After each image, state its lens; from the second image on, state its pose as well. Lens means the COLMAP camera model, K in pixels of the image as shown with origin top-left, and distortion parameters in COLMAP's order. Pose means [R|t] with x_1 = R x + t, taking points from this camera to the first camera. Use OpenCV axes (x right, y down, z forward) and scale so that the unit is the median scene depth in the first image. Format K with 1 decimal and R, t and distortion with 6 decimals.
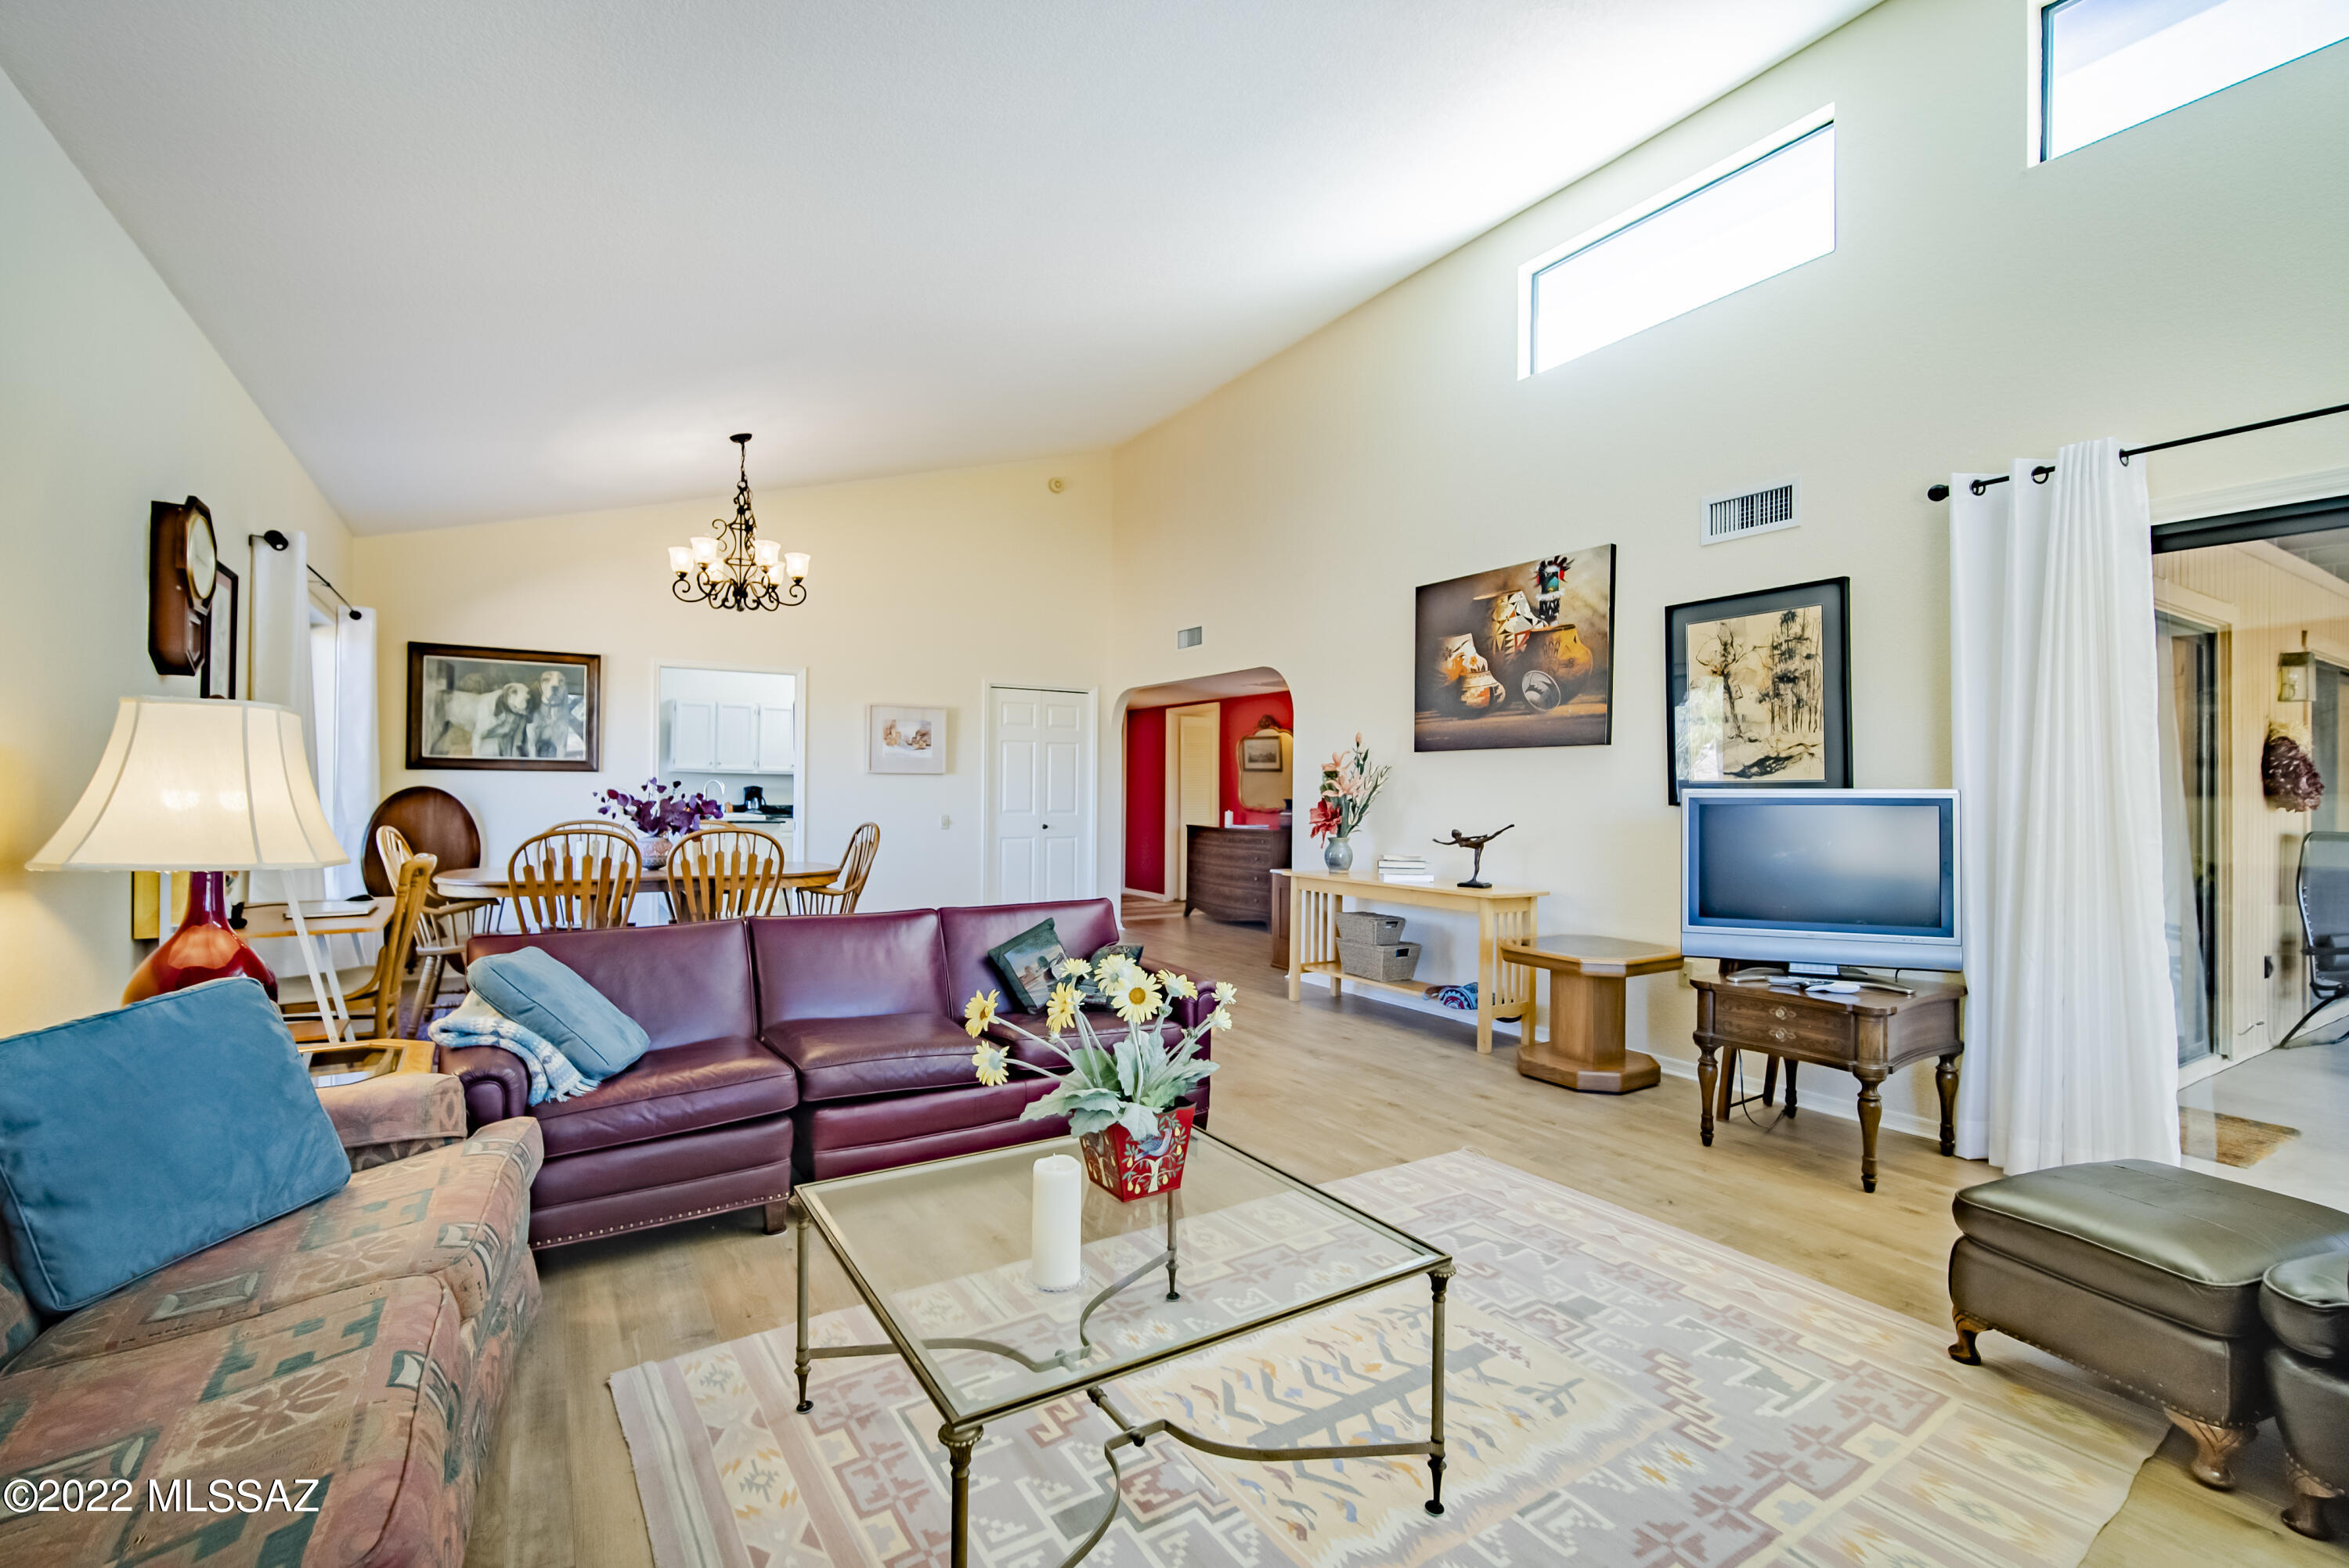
lens RADIAL K [[1029.4, 0, 1172.5], [0, 1029.4, 787.1], [0, 0, 1]] dist [-0.016083, 0.004265]
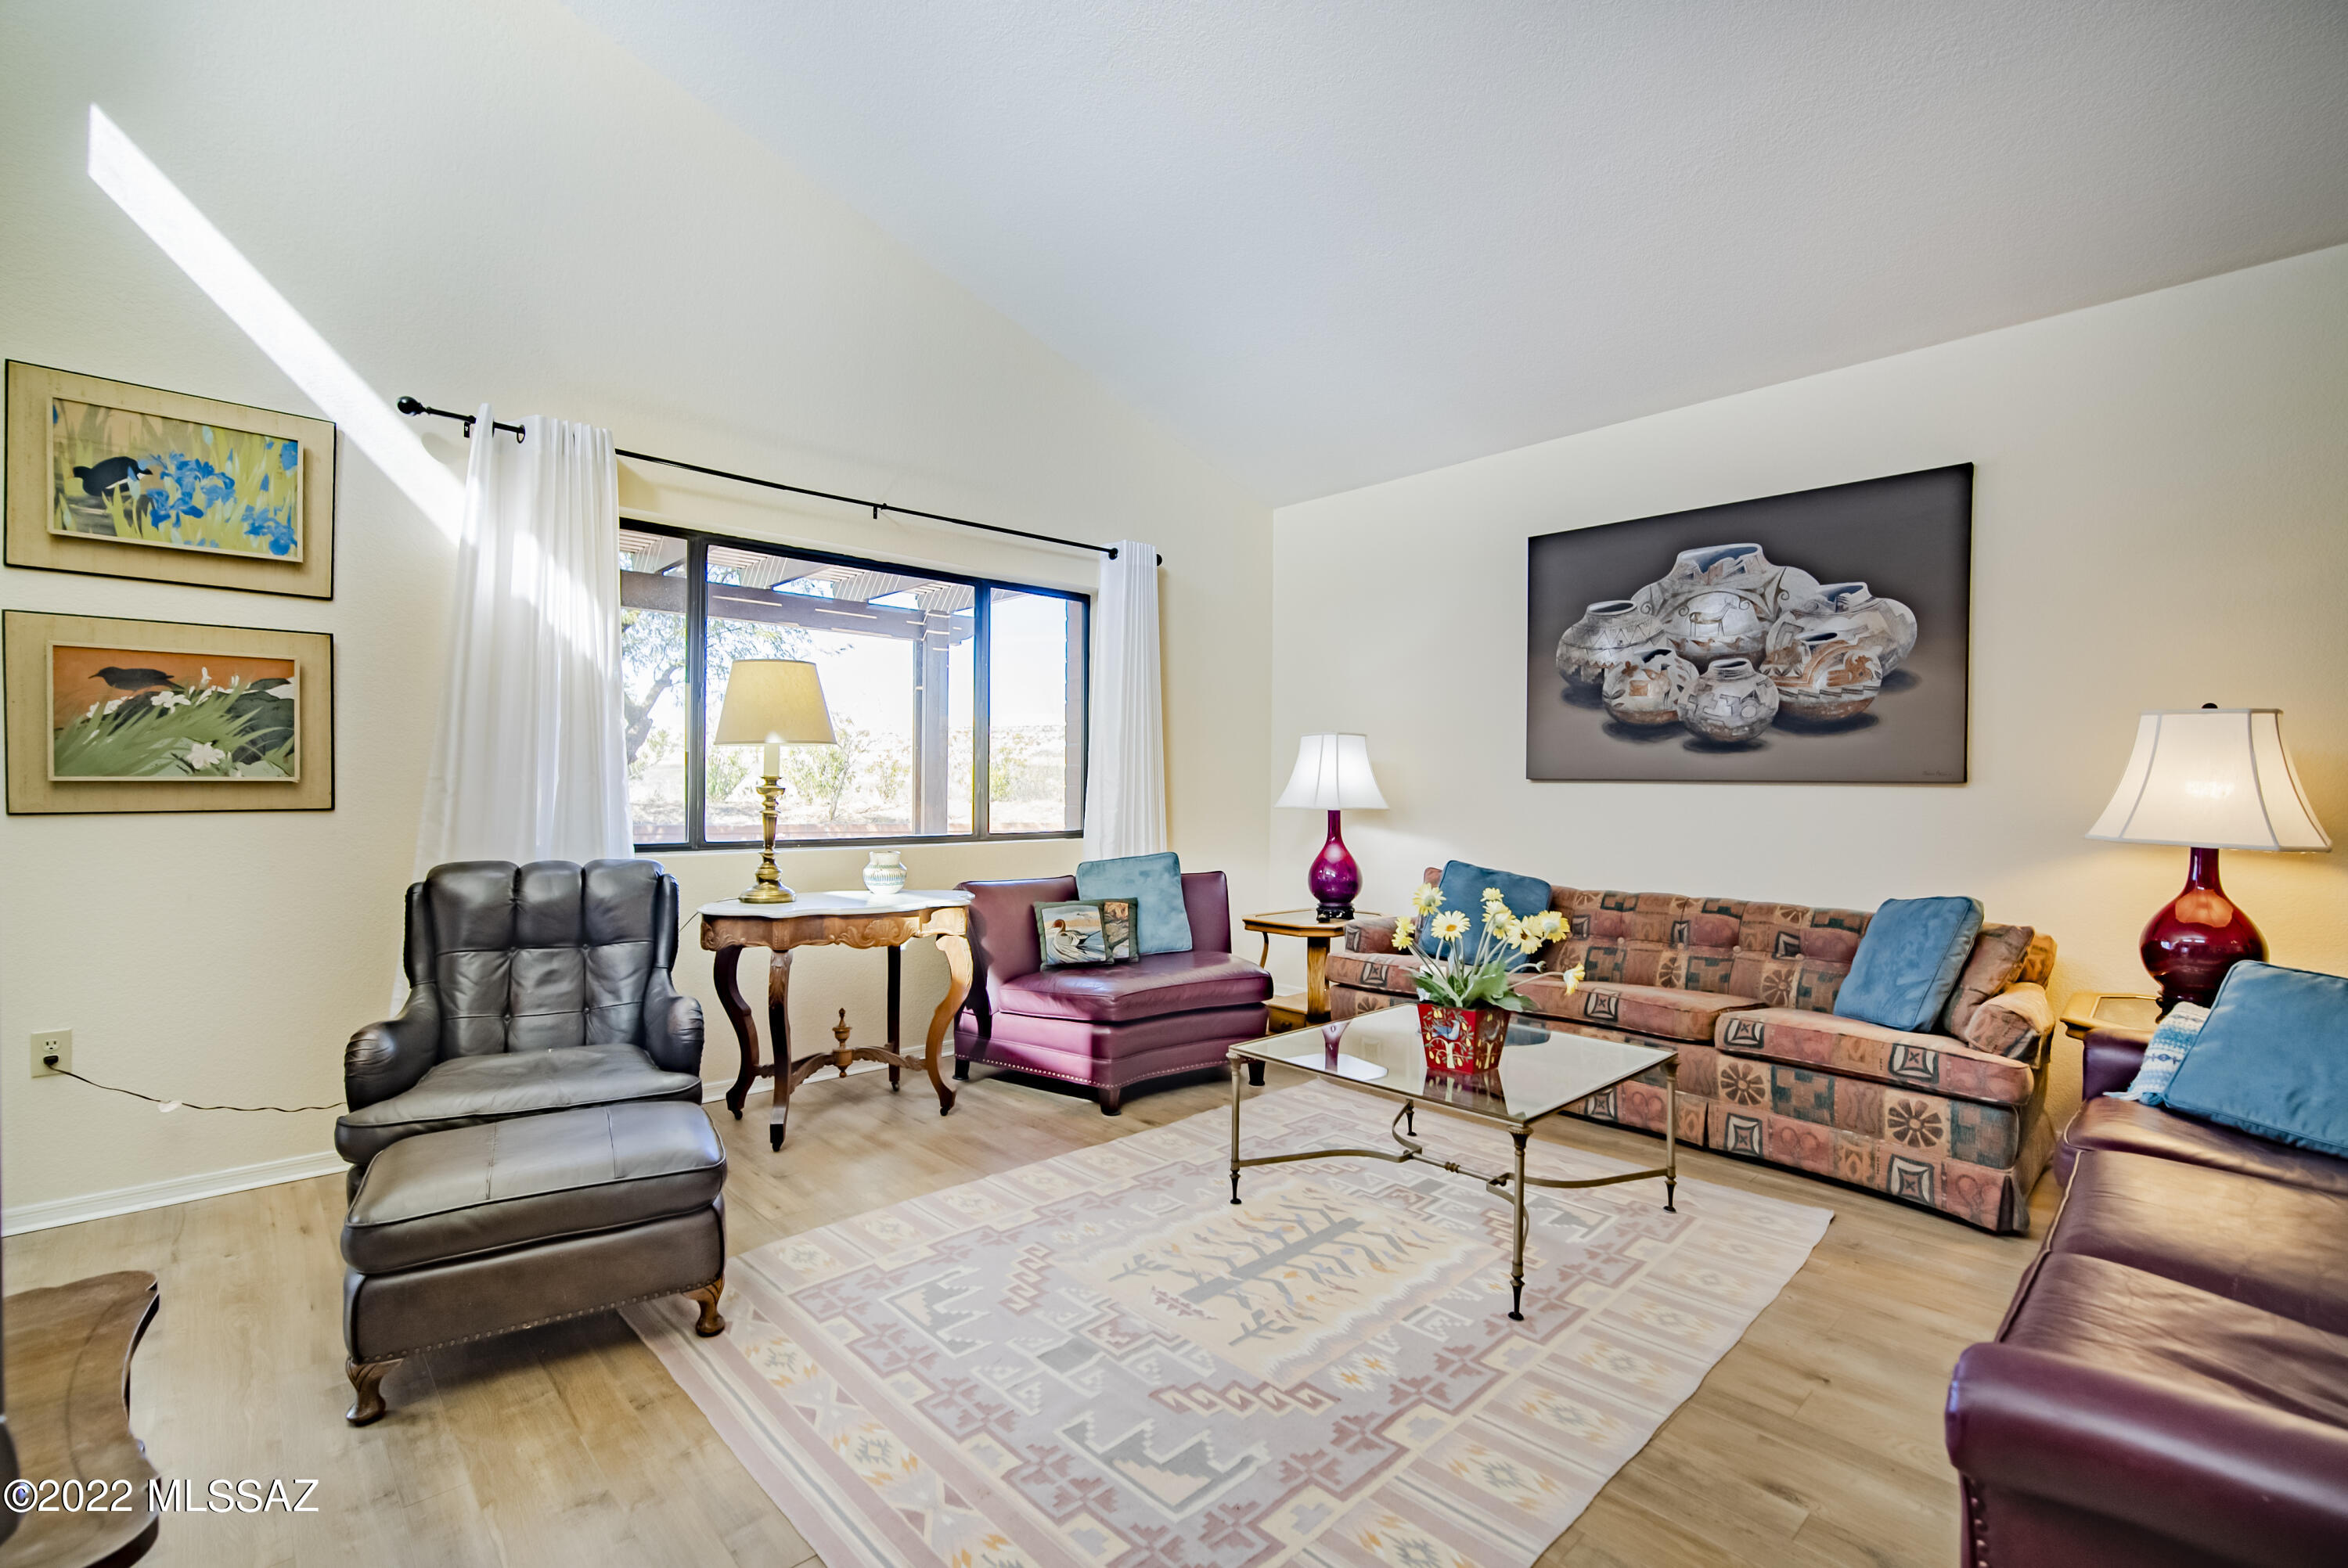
lens RADIAL K [[1028.9, 0, 1174.4], [0, 1028.9, 783.0], [0, 0, 1]] dist [-0.016083, 0.004265]
pose [[-0.980250, -0.018693, -0.196878, 0.295999], [-0.017181, 0.999808, -0.009386, 0.021913], [0.197016, -0.005818, -0.980383, 1.115807]]
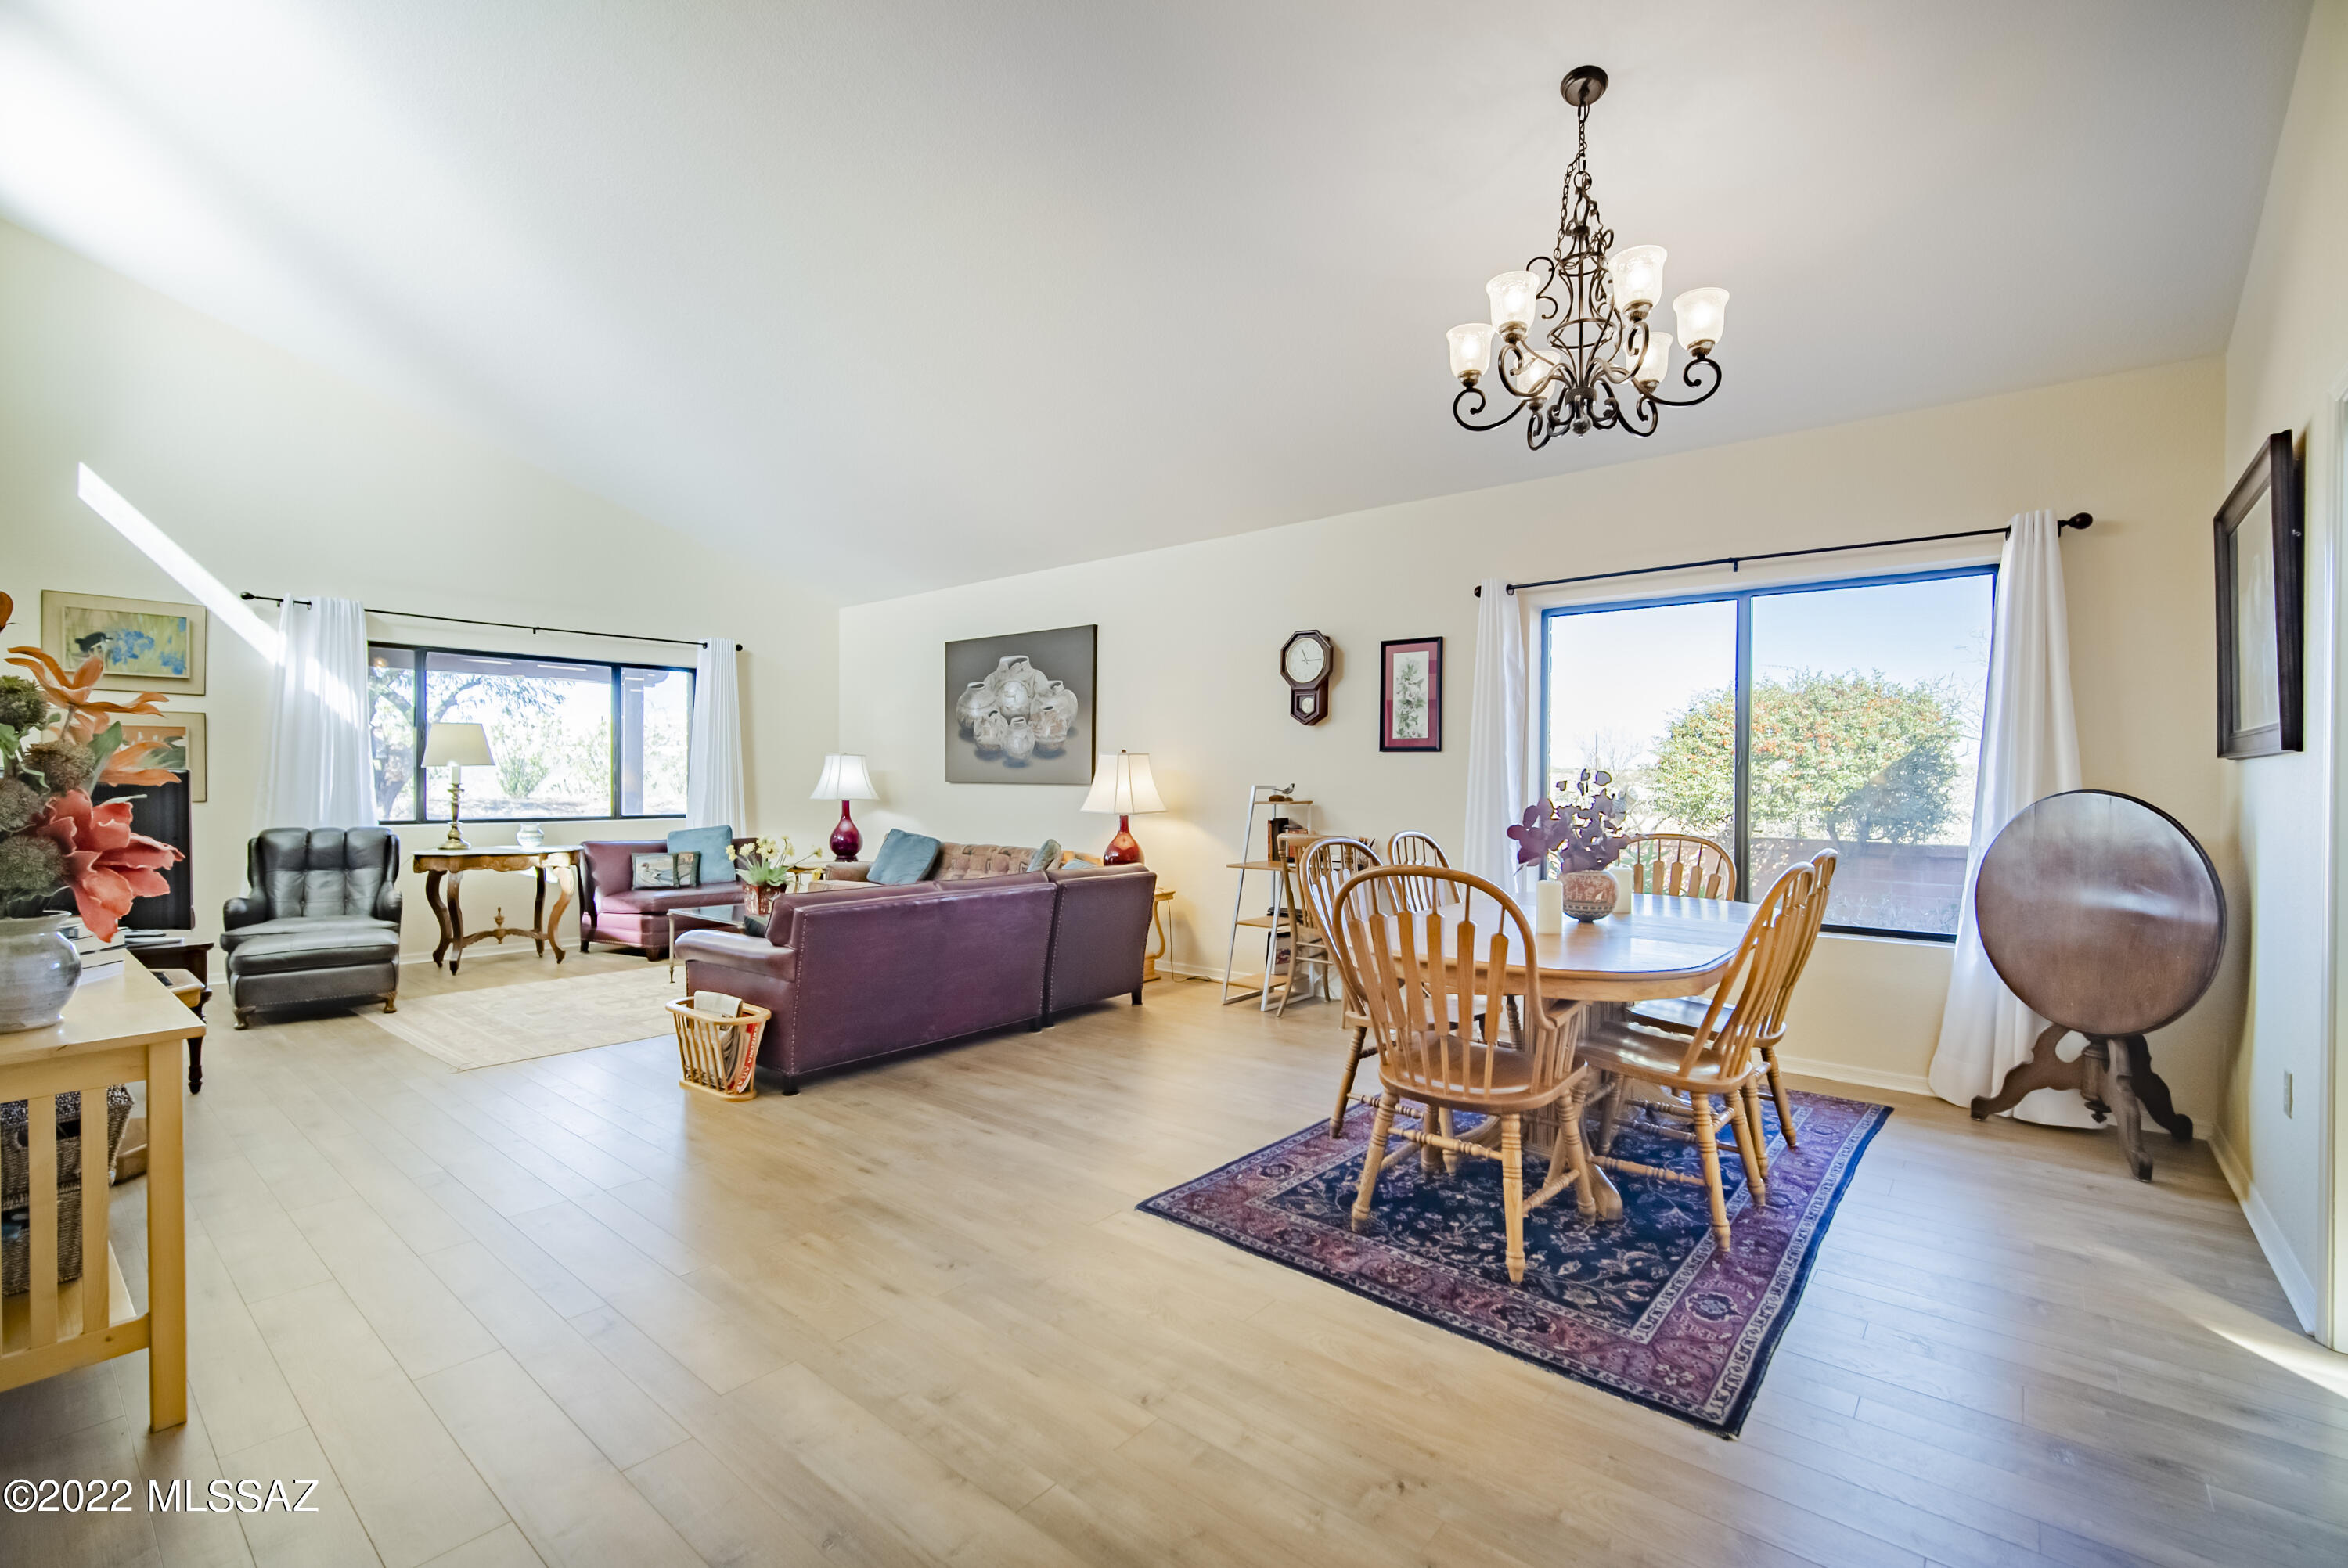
lens RADIAL K [[1028.9, 0, 1173.9], [0, 1028.9, 783.3], [0, 0, 1]] dist [-0.016083, 0.004265]
pose [[-0.950911, -0.014312, -0.309132, -0.123282], [-0.013612, 0.999898, -0.004419, 0.005824], [0.309164, 0.000005, -0.951009, 2.096957]]
